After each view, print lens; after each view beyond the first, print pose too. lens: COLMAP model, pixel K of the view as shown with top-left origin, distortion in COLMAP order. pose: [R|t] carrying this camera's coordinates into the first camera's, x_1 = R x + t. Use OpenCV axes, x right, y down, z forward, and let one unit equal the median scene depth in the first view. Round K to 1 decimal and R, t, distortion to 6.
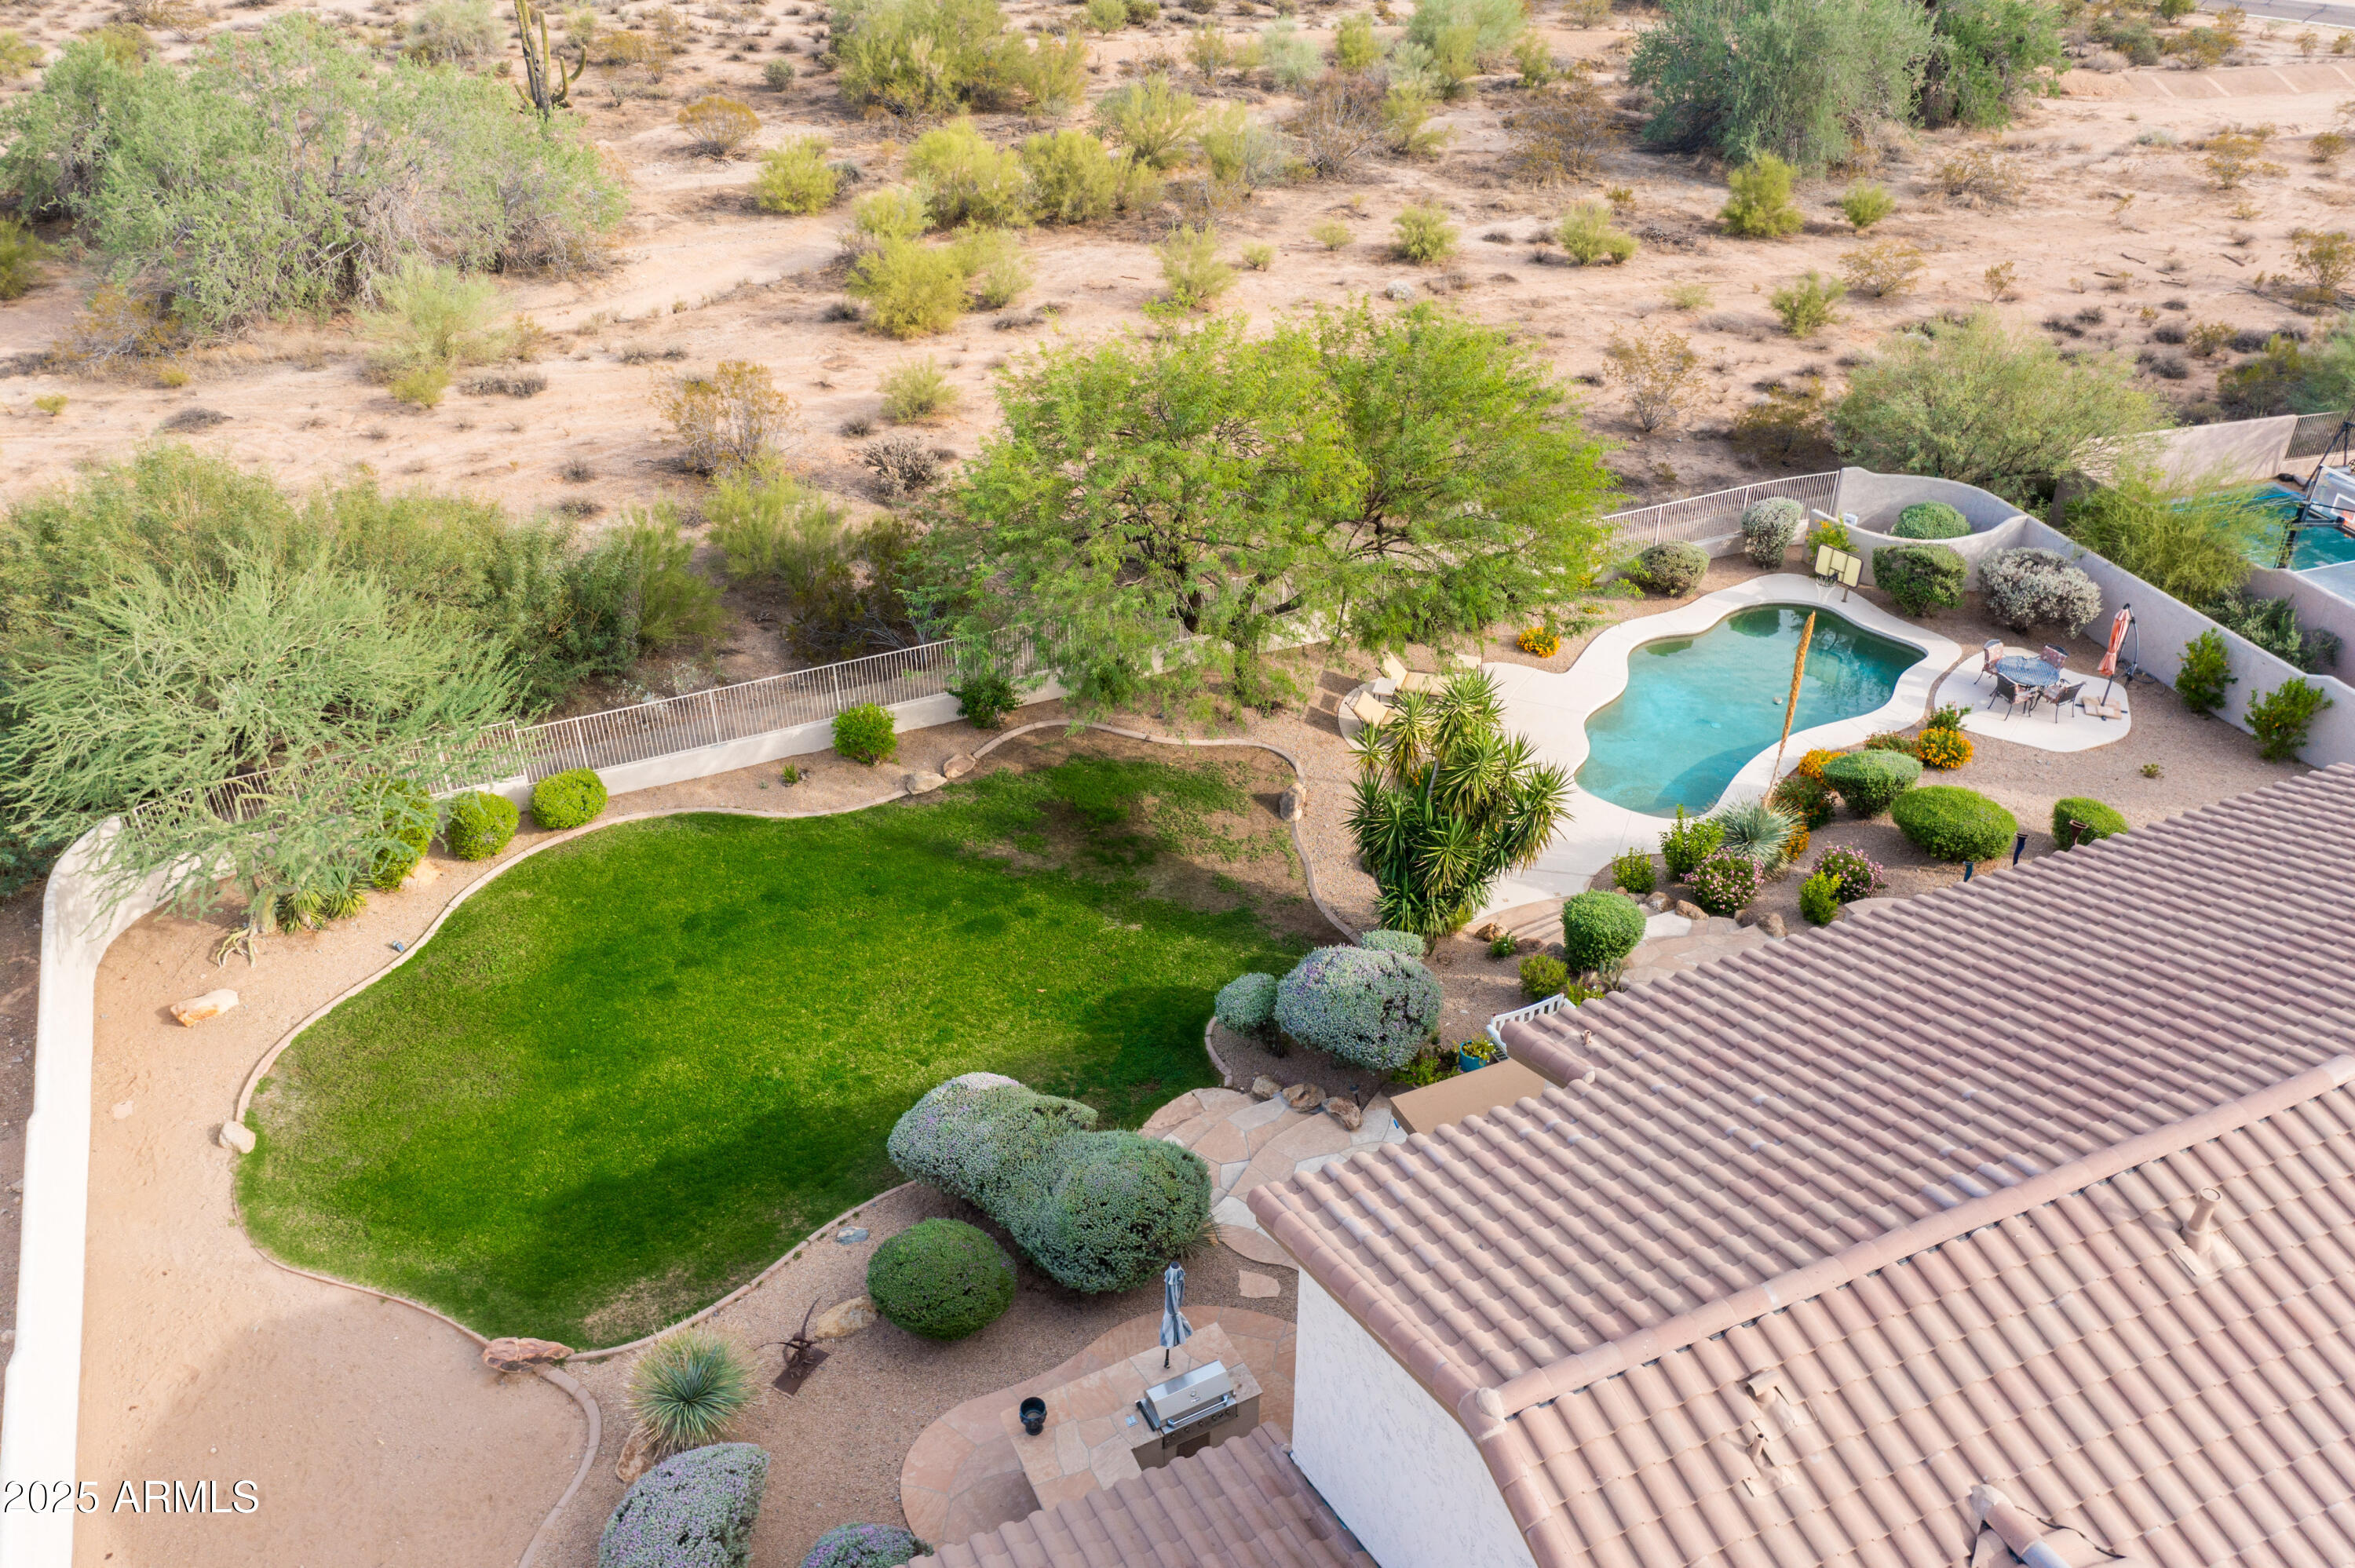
lens RADIAL K [[1835.2, 0, 1177.5], [0, 1835.2, 784.0], [0, 0, 1]] dist [0.011296, -0.001010]
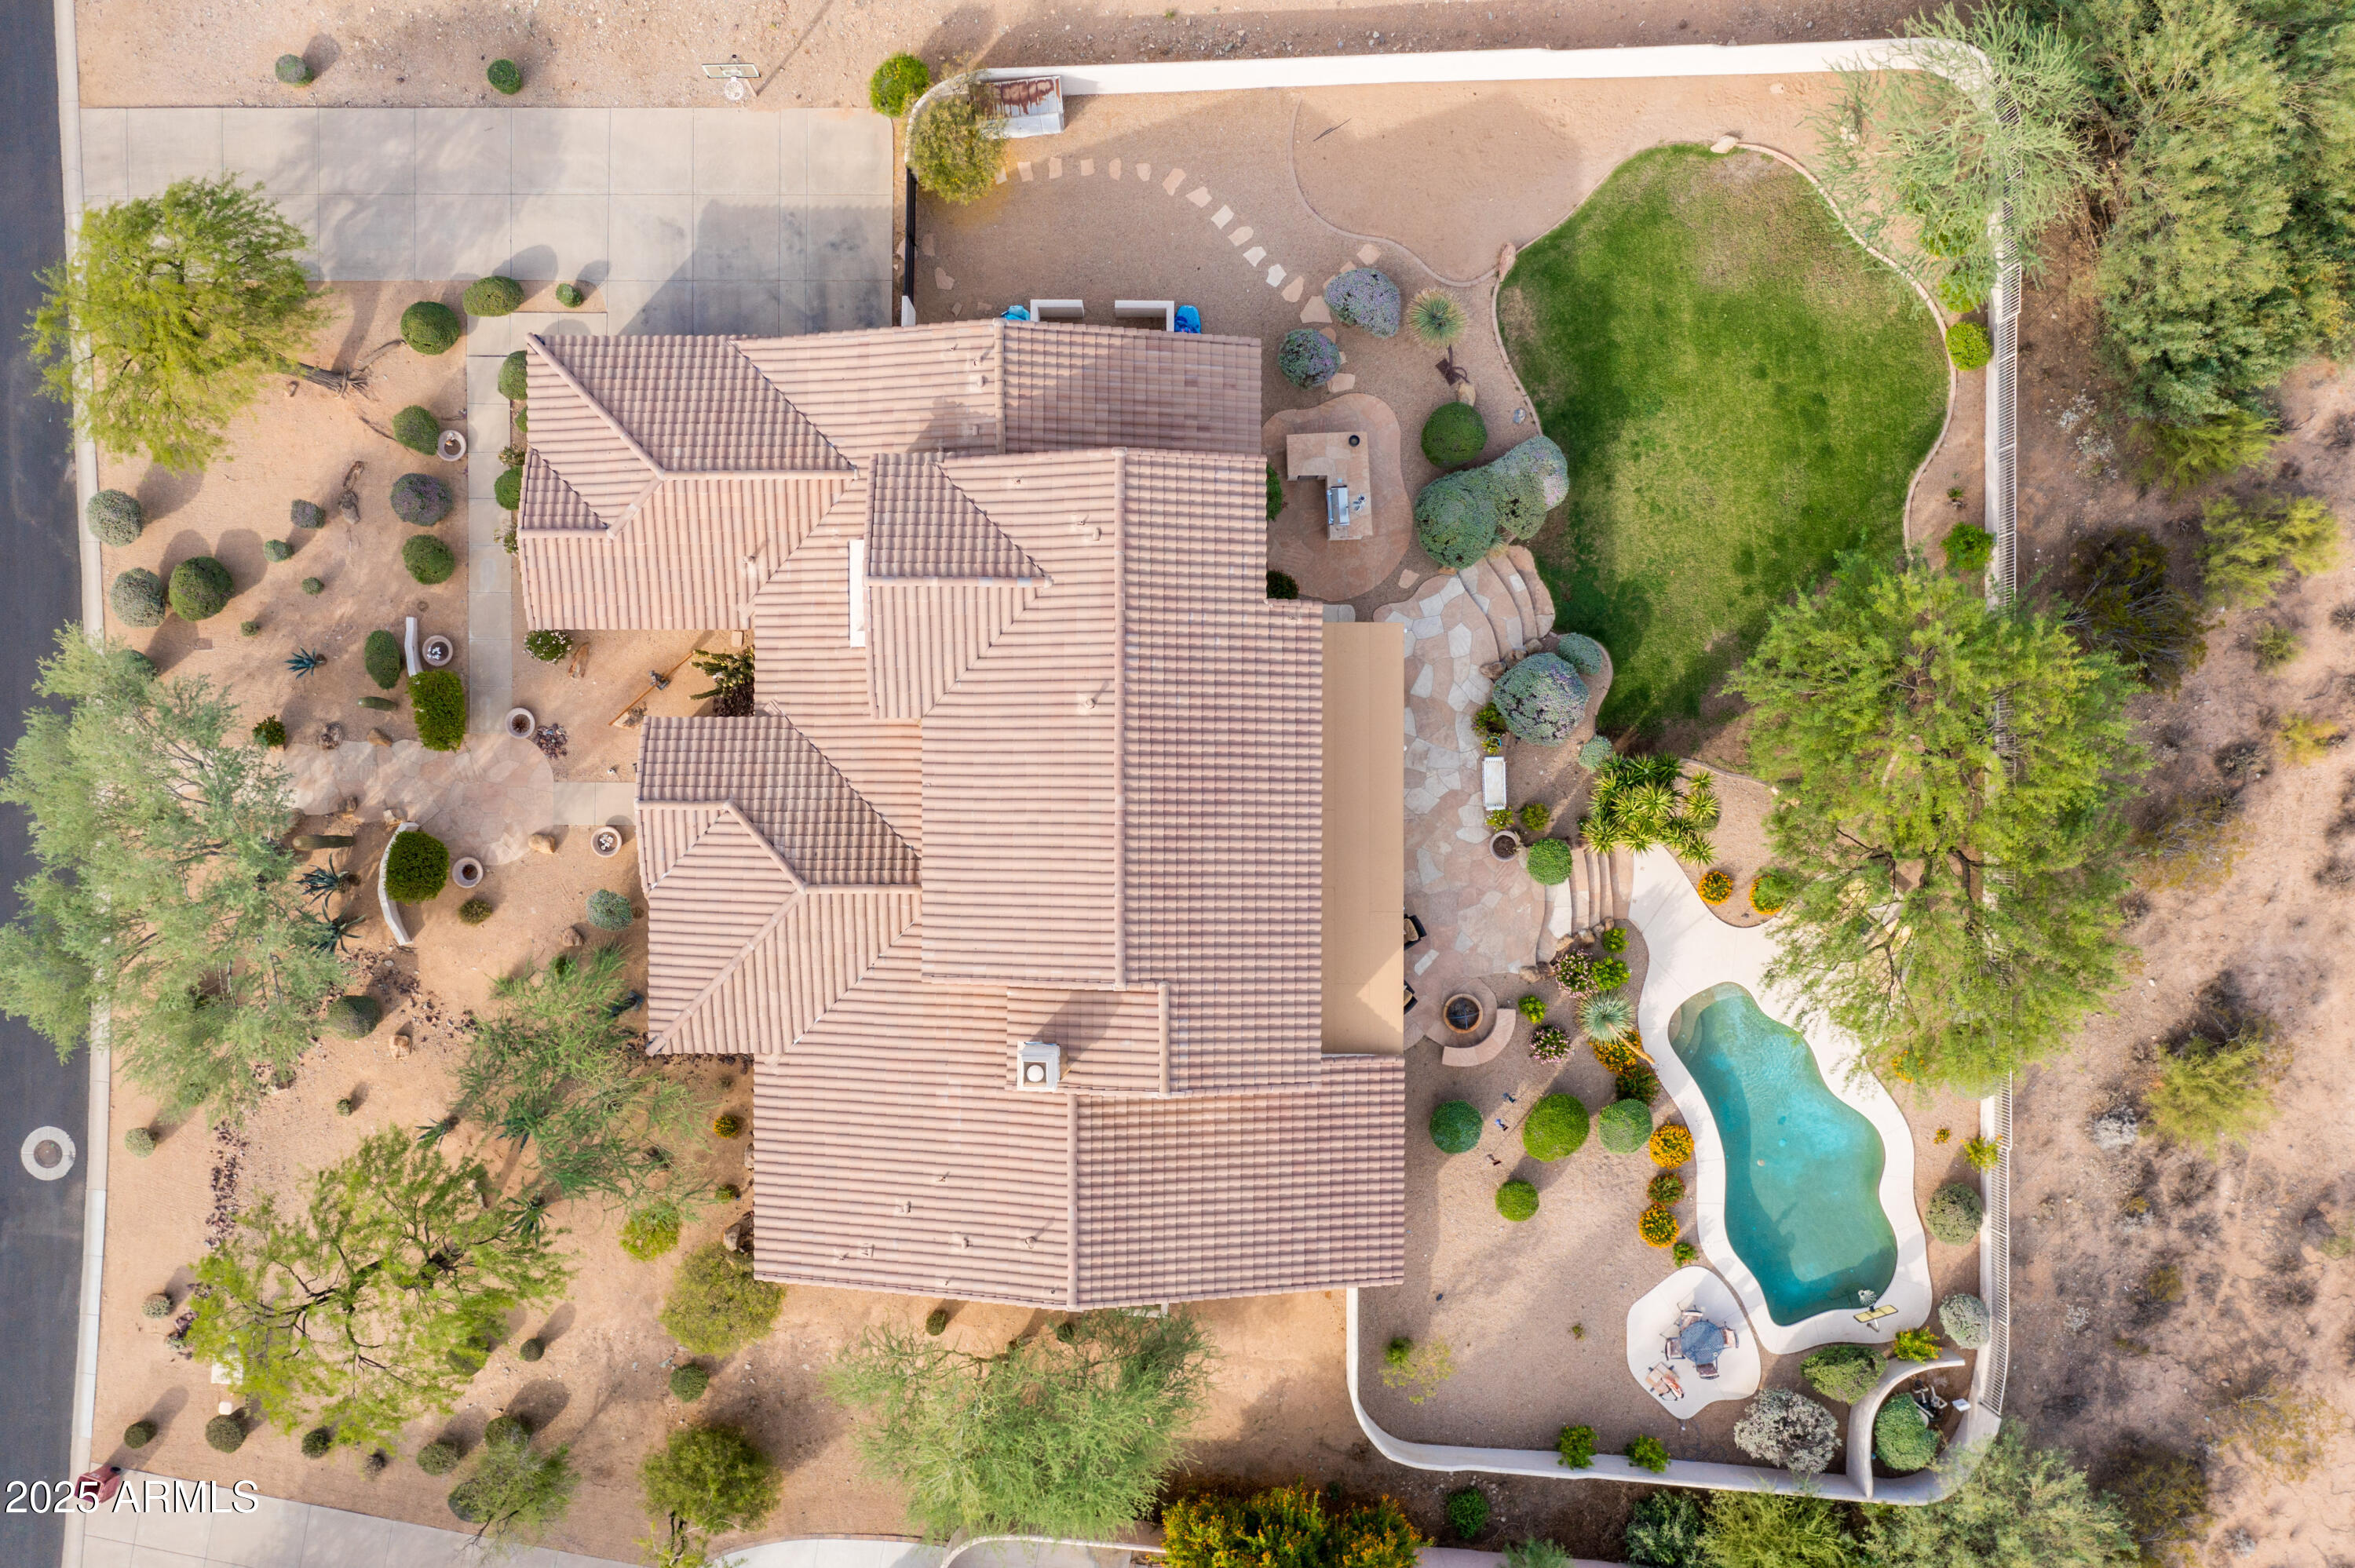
lens RADIAL K [[1835.2, 0, 1177.5], [0, 1835.2, 784.0], [0, 0, 1]] dist [0.011296, -0.001010]
pose [[-0.400660, 0.916134, 0.013074, 0.296083], [-0.503952, -0.232269, 0.831916, -1.237793], [0.765182, 0.326727, 0.554748, -0.274701]]
